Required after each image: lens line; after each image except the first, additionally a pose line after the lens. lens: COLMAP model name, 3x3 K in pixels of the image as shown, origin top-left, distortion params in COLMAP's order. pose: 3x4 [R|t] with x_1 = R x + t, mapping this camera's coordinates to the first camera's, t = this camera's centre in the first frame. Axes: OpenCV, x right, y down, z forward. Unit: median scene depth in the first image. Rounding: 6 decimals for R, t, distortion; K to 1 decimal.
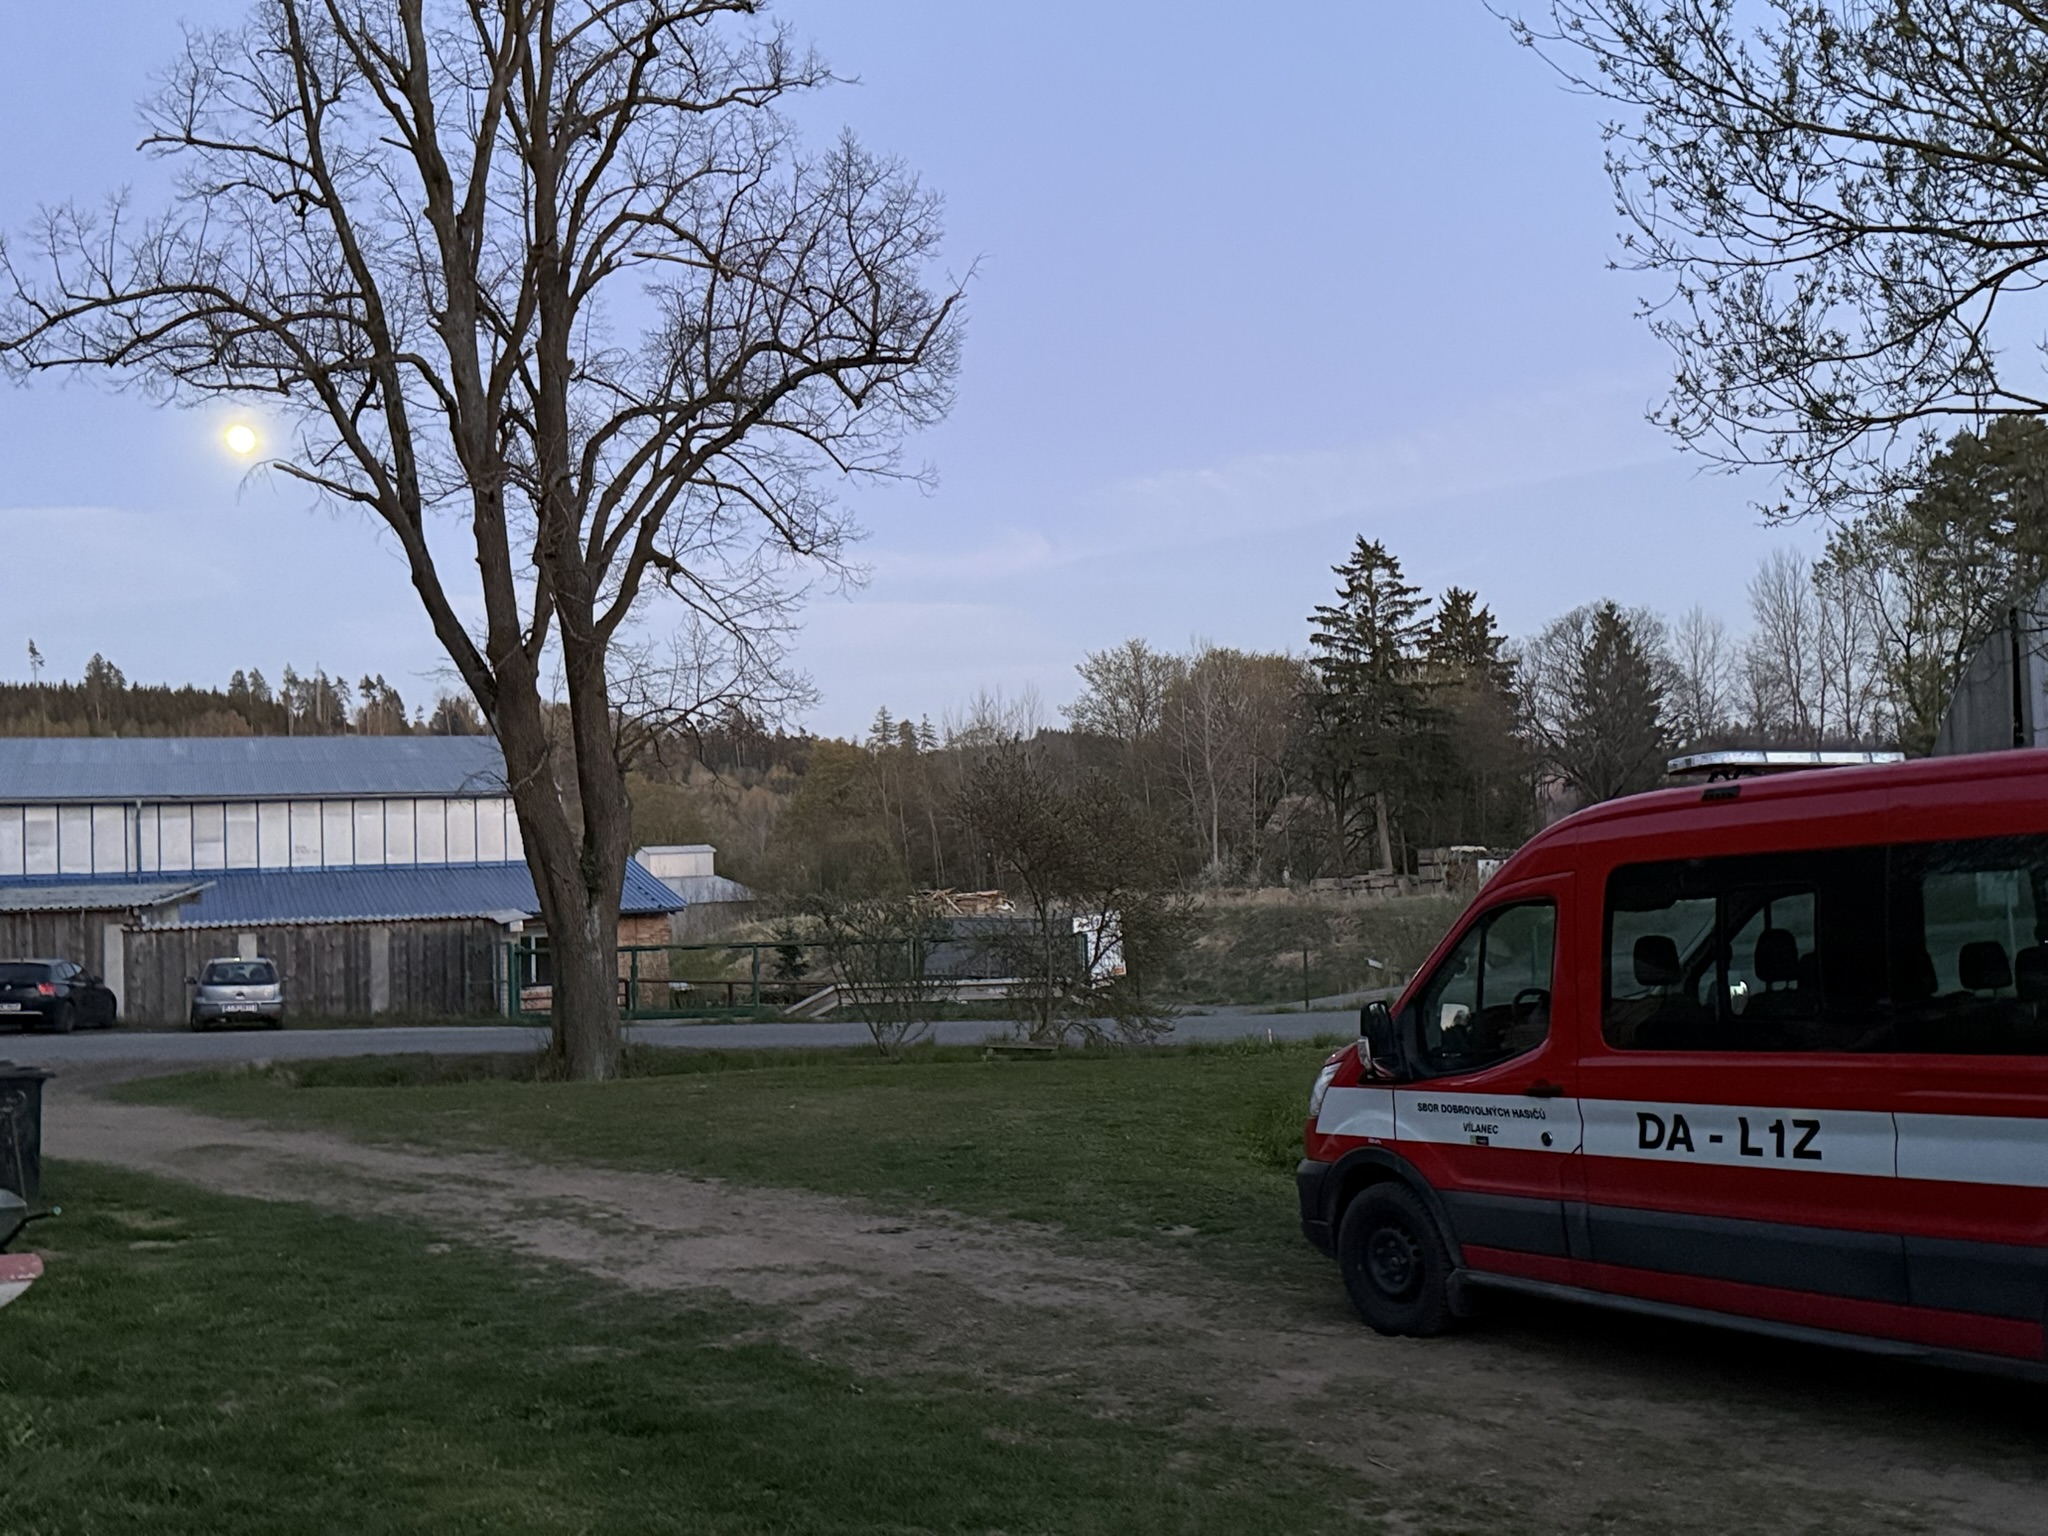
lens RADIAL K [[2157.0, 0, 1024.0], [0, 2157.0, 768.0], [0, 0, 1]] dist [0.206480, -0.471020]
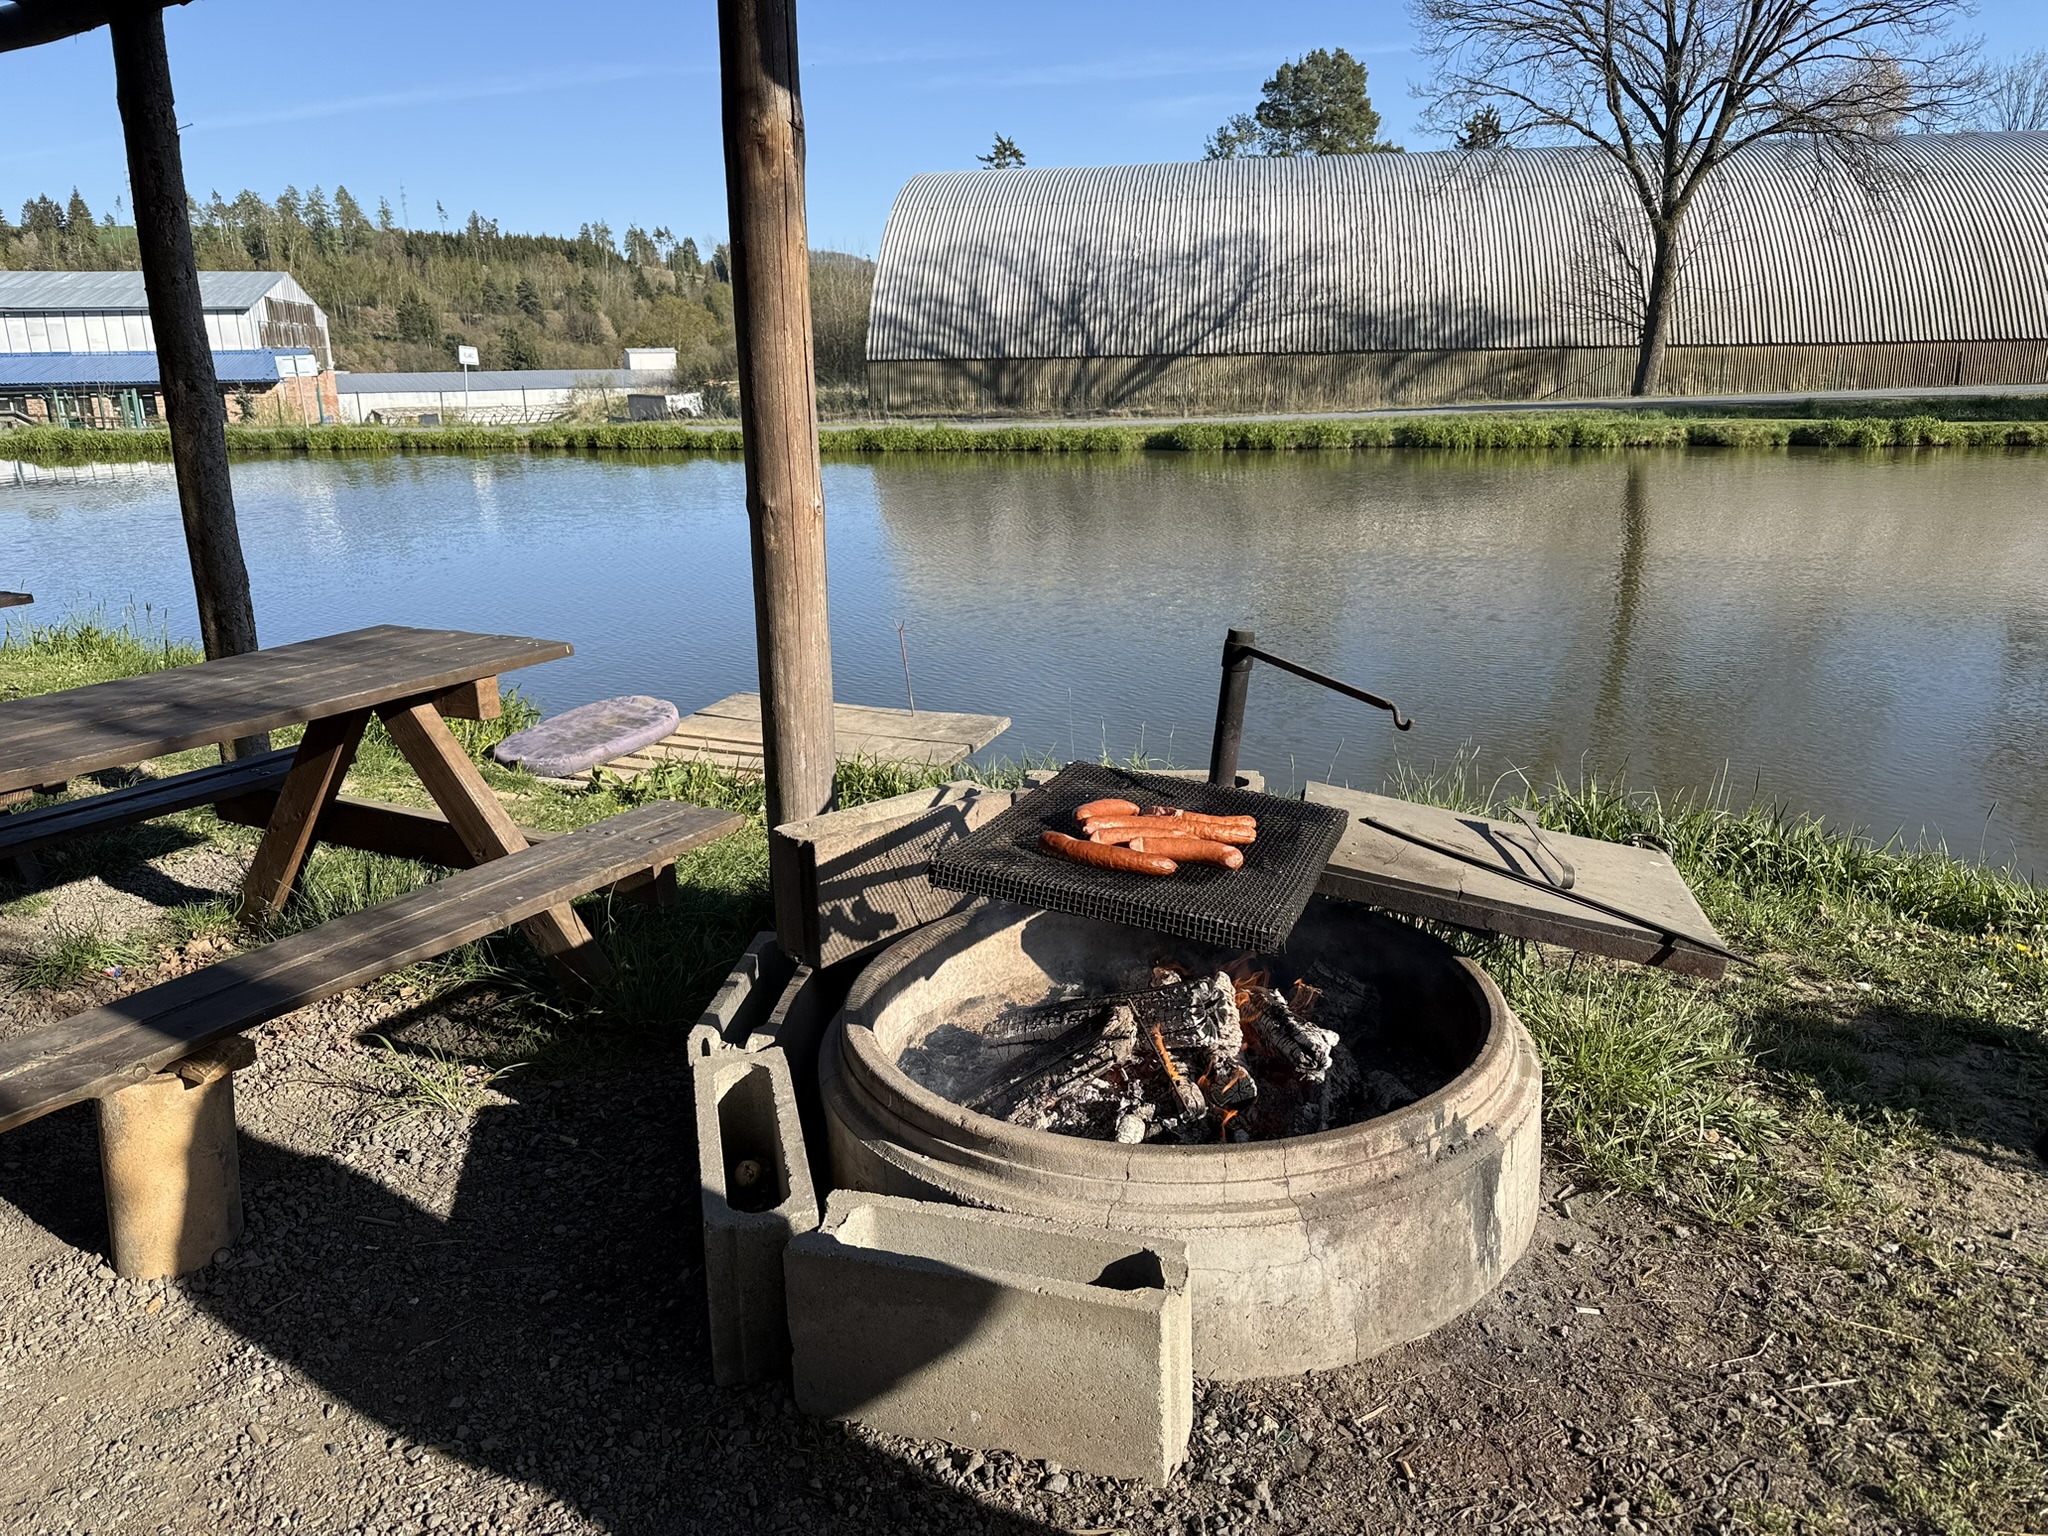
lens RADIAL K [[1438.0, 0, 1029.8], [0, 1438.0, 752.9], [0, 0, 1]] dist [0.040703, -0.047793]
pose [[0.995442, 0.035791, -0.088398, 0.447157], [-0.007521, 0.953481, 0.301359, -0.002676], [0.095071, -0.299321, 0.949404, -0.094596]]
